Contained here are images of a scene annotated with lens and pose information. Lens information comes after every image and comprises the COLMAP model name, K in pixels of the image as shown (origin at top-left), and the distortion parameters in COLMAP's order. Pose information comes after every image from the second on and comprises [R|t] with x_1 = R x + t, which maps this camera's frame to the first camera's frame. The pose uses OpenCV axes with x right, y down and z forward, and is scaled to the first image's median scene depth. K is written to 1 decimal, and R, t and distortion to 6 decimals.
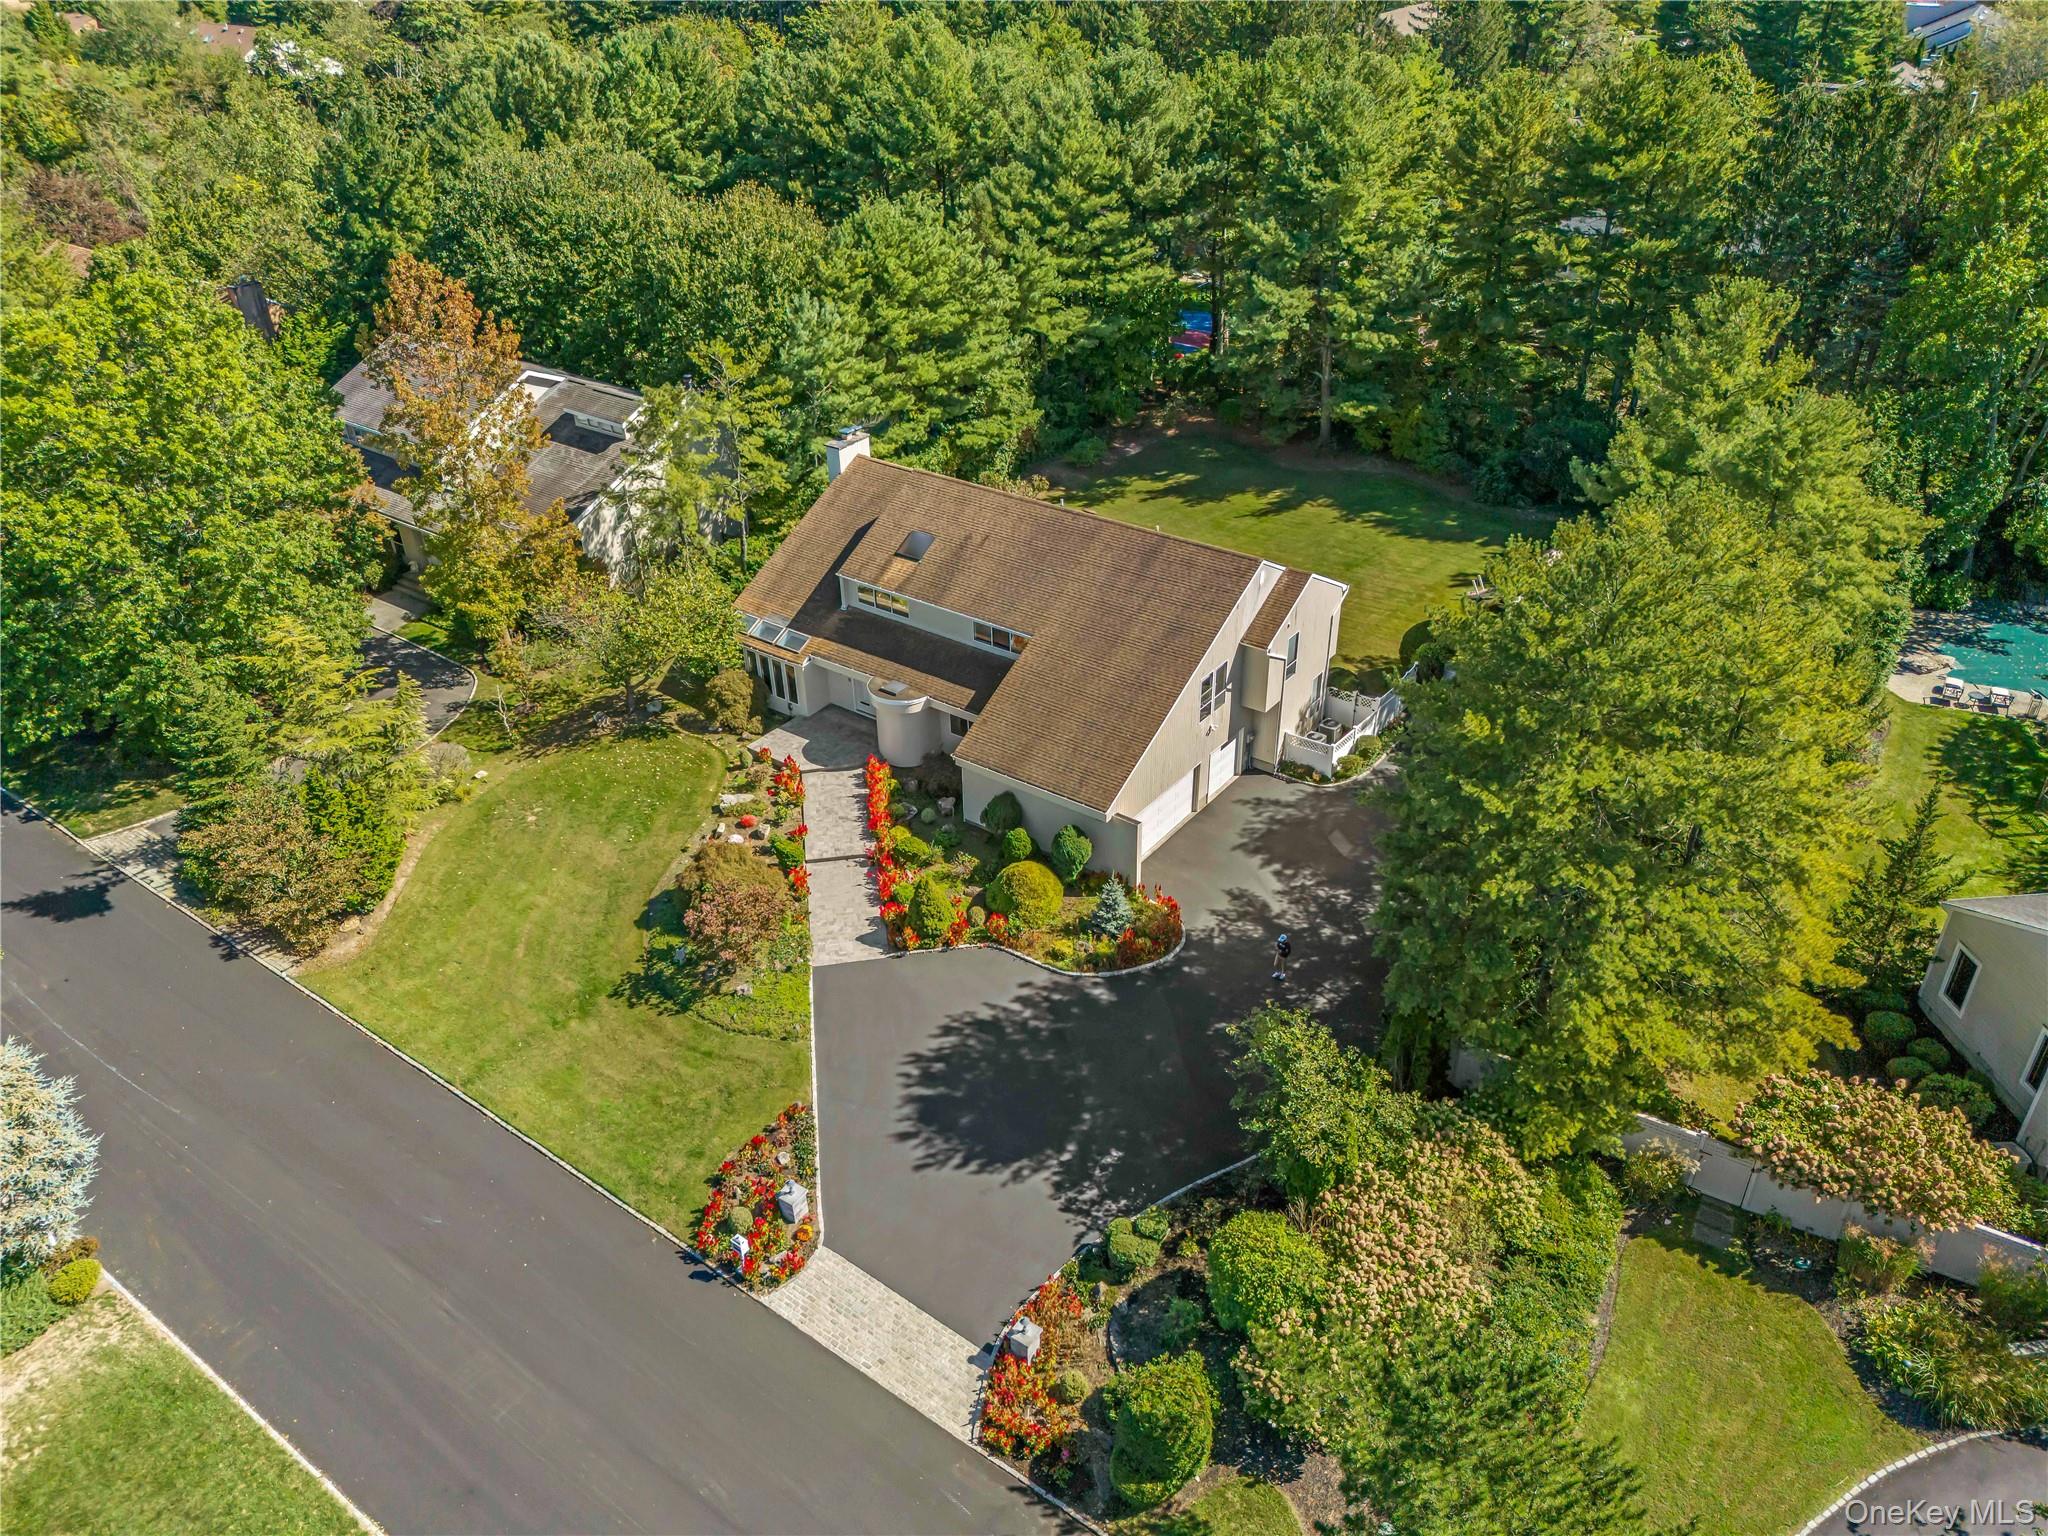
lens RADIAL K [[1462.6, 0, 1024.0], [0, 1462.6, 768.0], [0, 0, 1]] dist [0.095035, -0.112922]
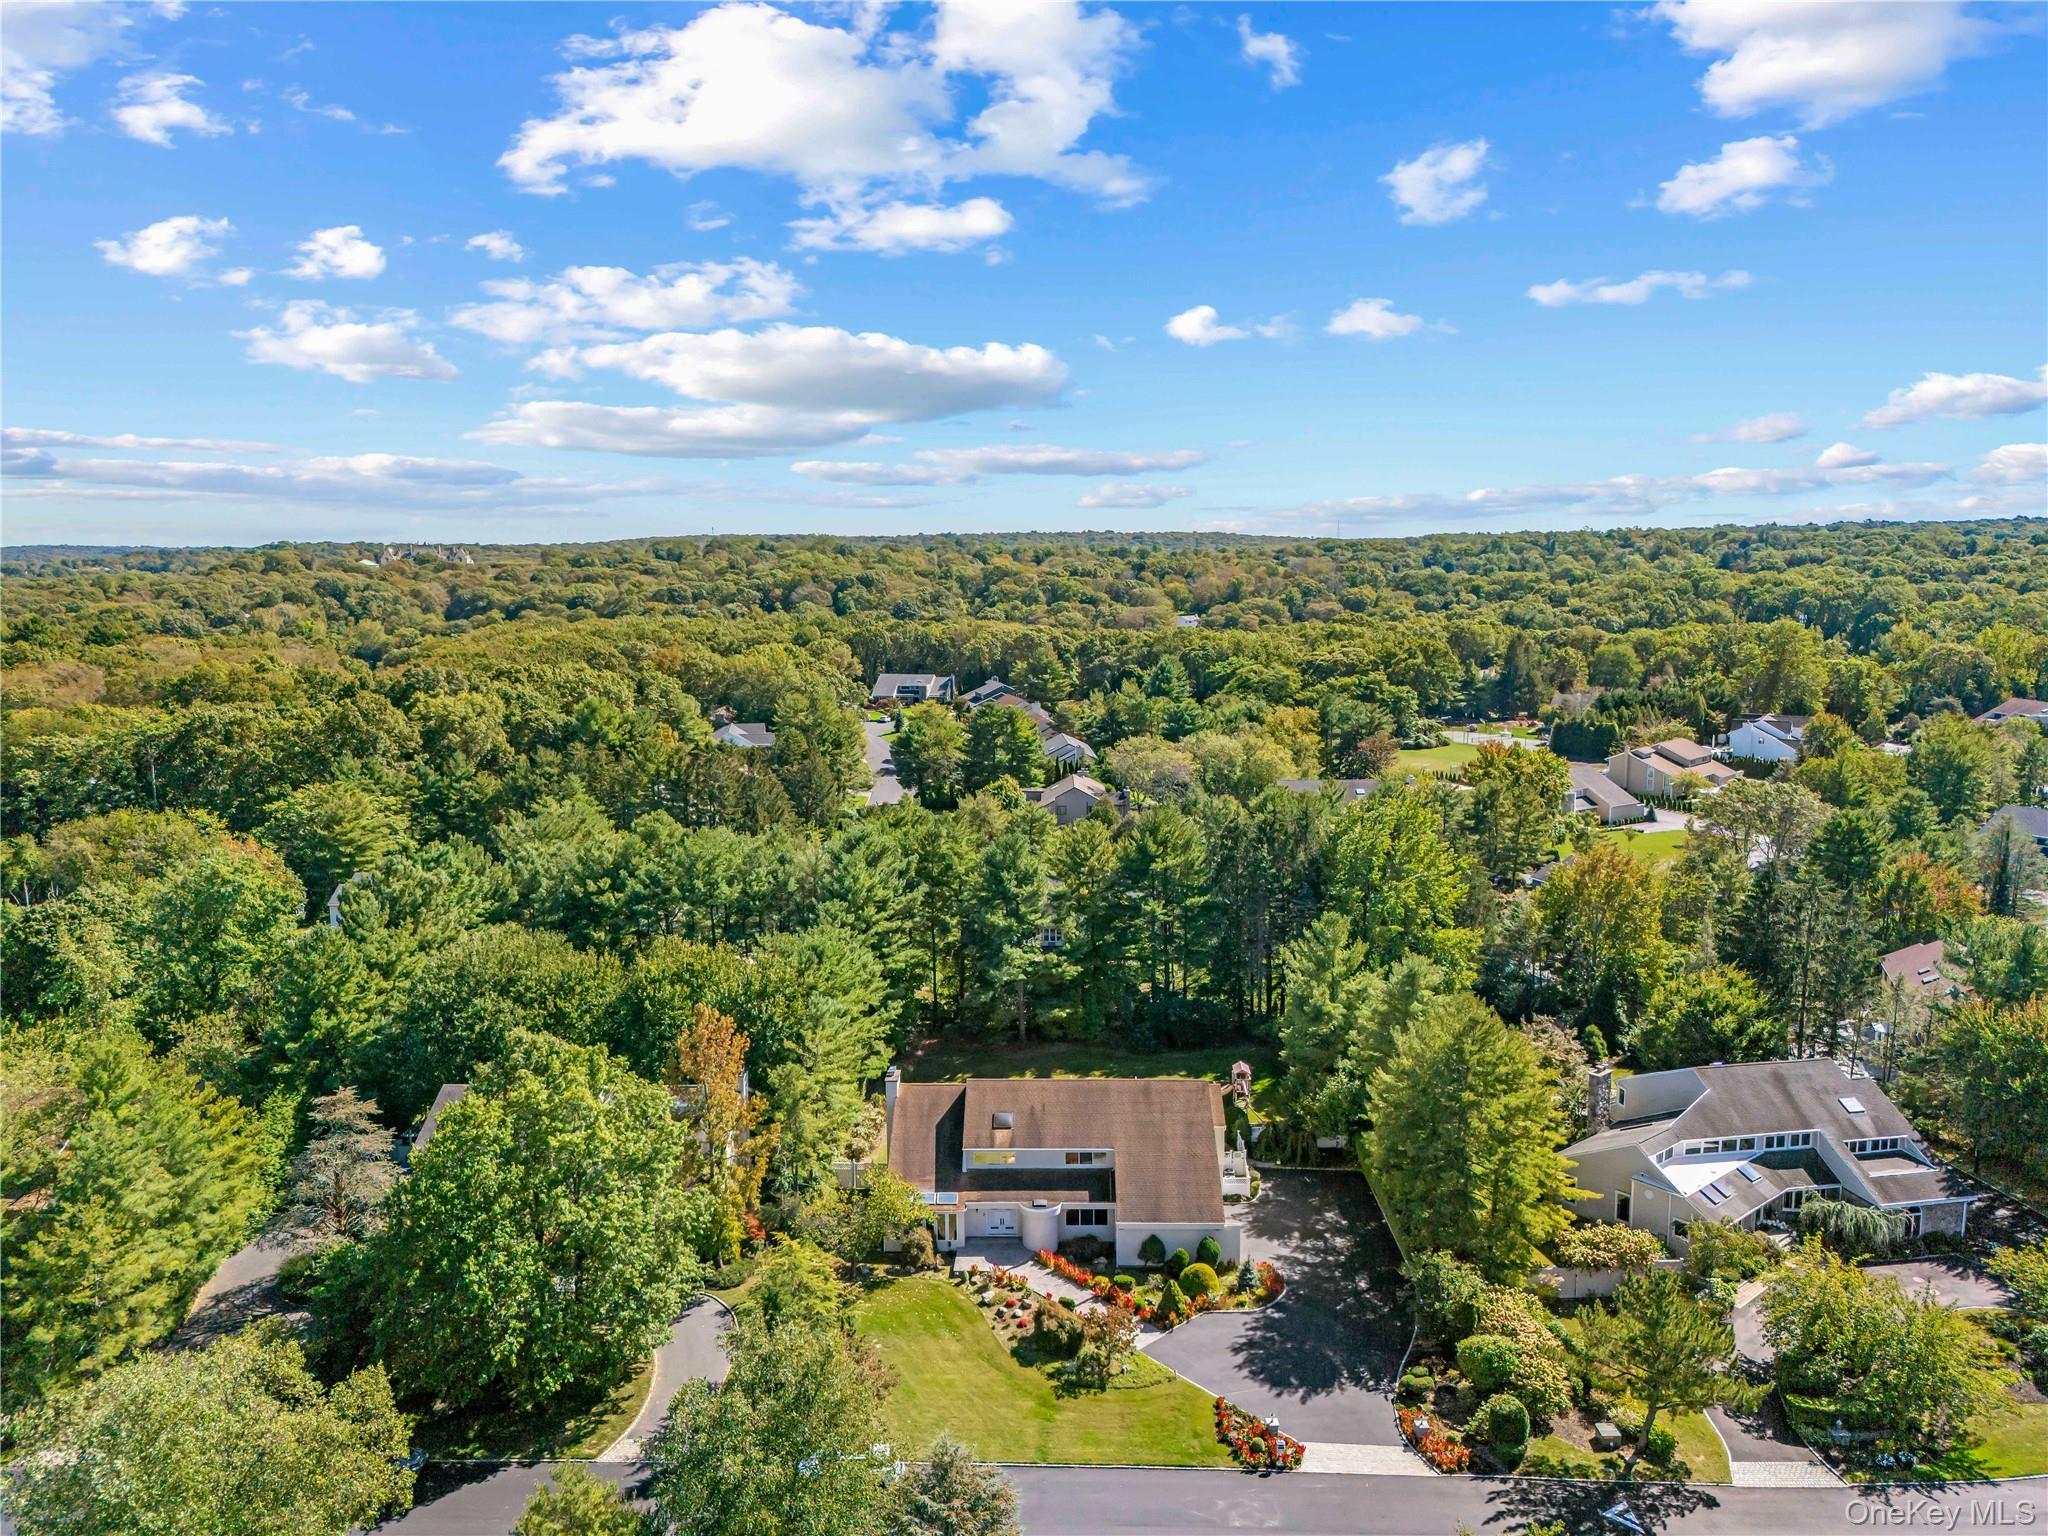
lens RADIAL K [[1462.6, 0, 1024.0], [0, 1462.6, 768.0], [0, 0, 1]] dist [0.095035, -0.112922]
pose [[0.818293, -0.065693, 0.571035, -1.104132], [0.298391, 0.897649, -0.324328, 0.041748], [-0.491283, 0.435787, 0.754142, -0.499345]]
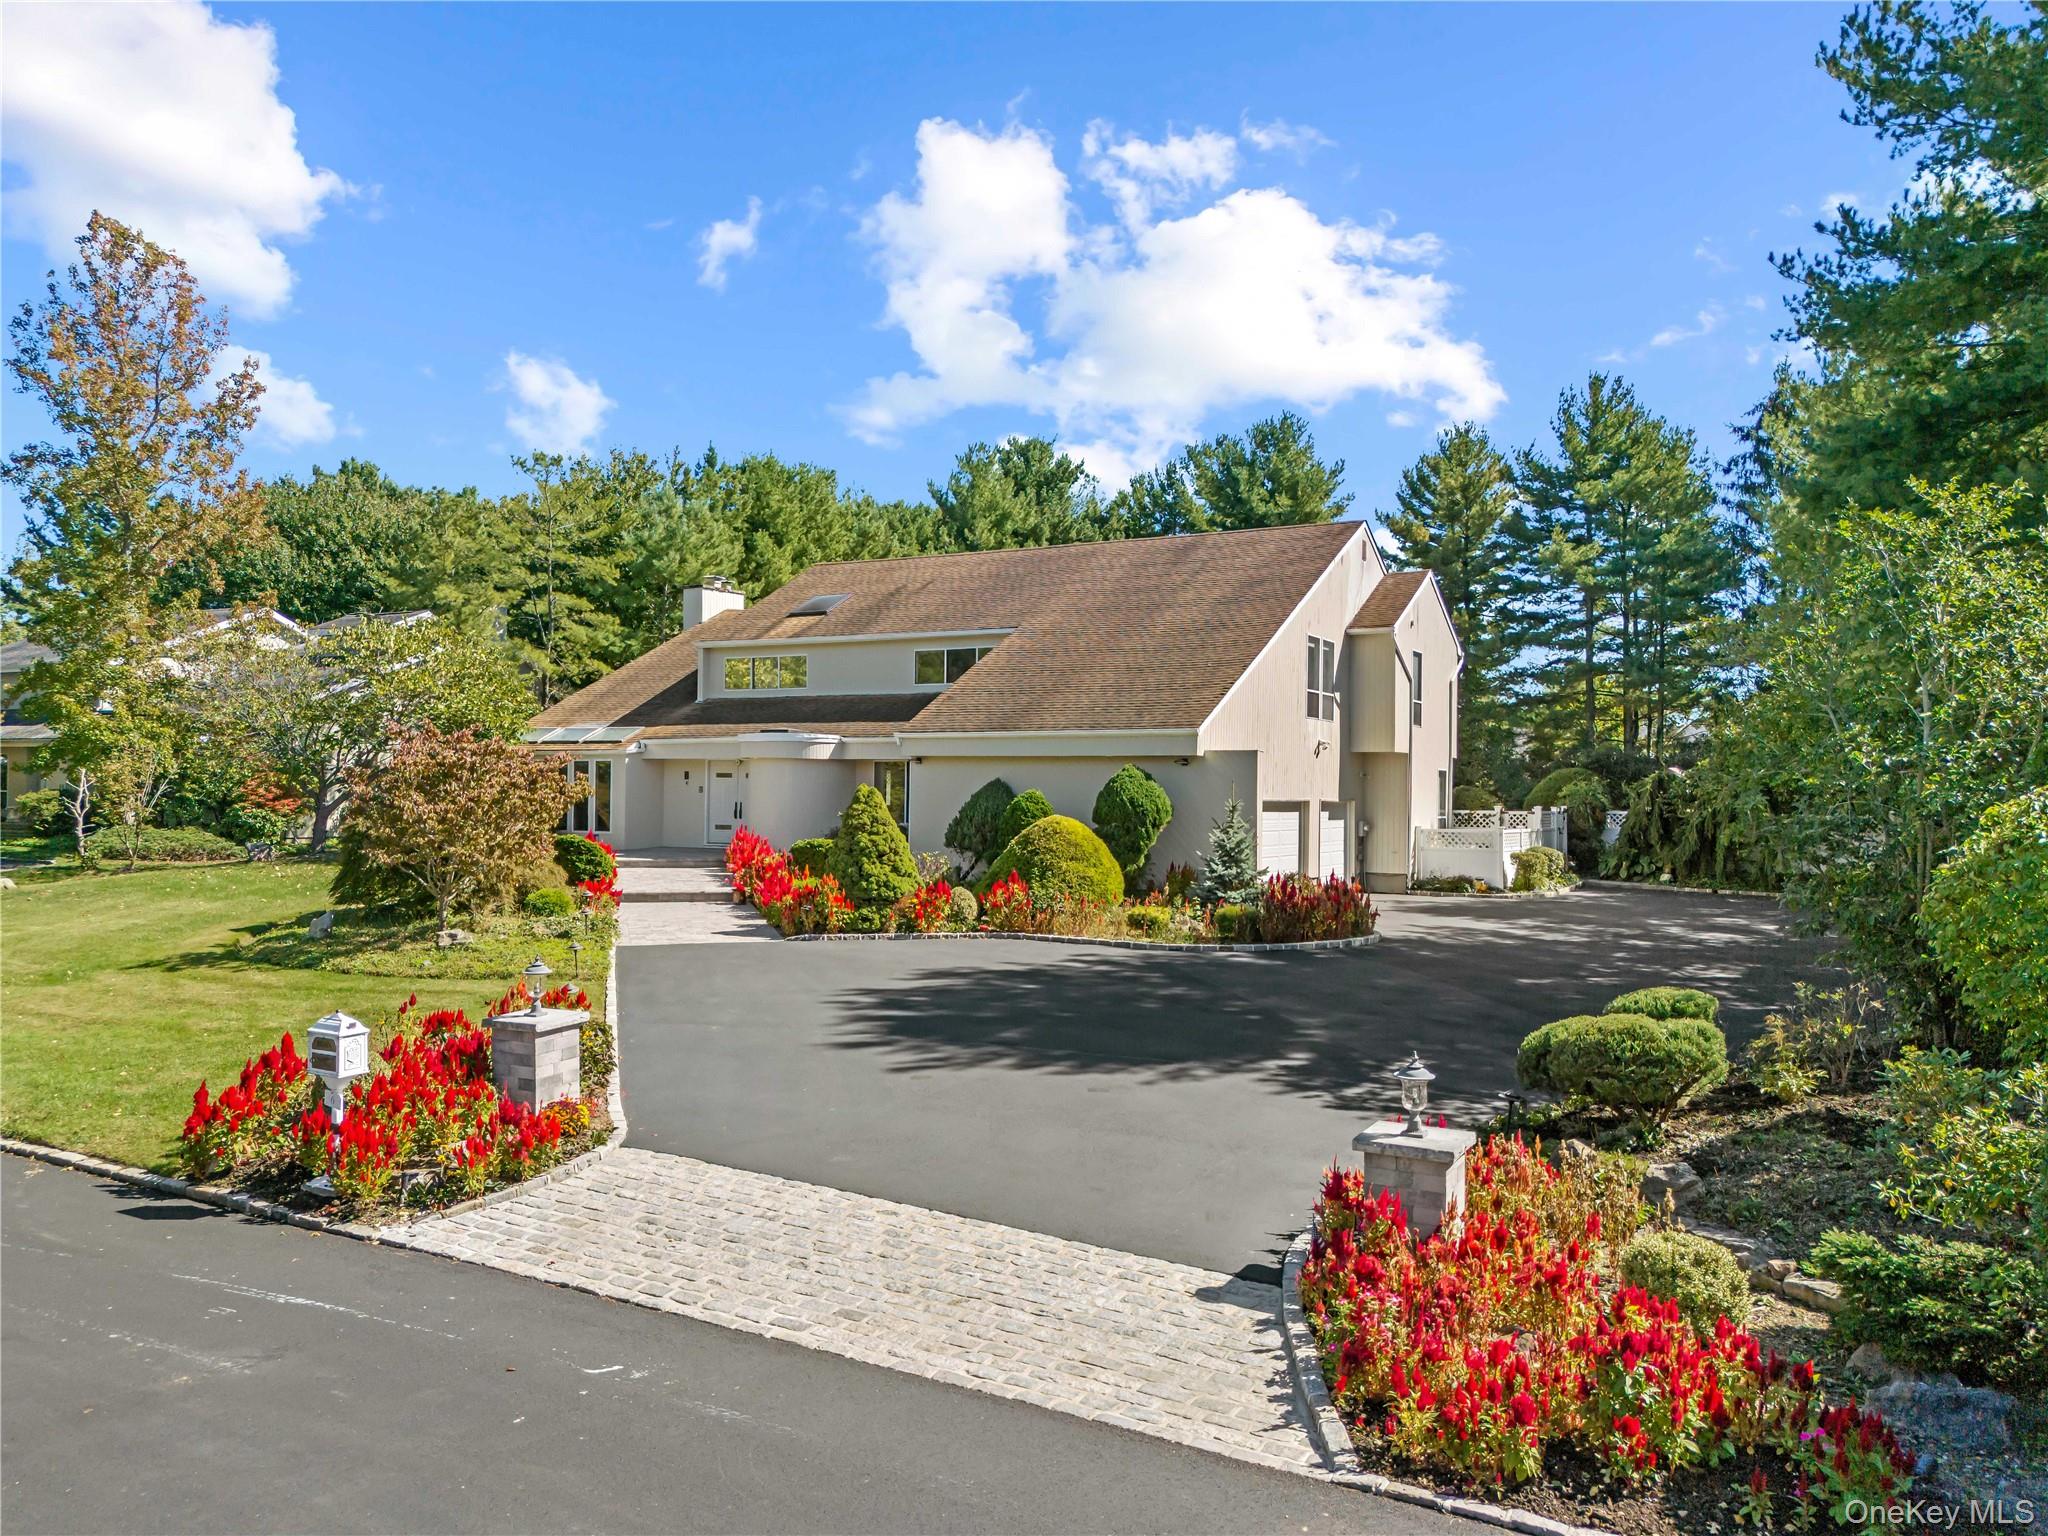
lens RADIAL K [[1462.6, 0, 1024.0], [0, 1462.6, 768.0], [0, 0, 1]] dist [0.095035, -0.112922]
pose [[0.989793, 0.060461, 0.129054, -0.073204], [0.024475, 0.819981, -0.571868, 0.325876], [-0.140398, 0.569189, 0.810131, 0.517254]]
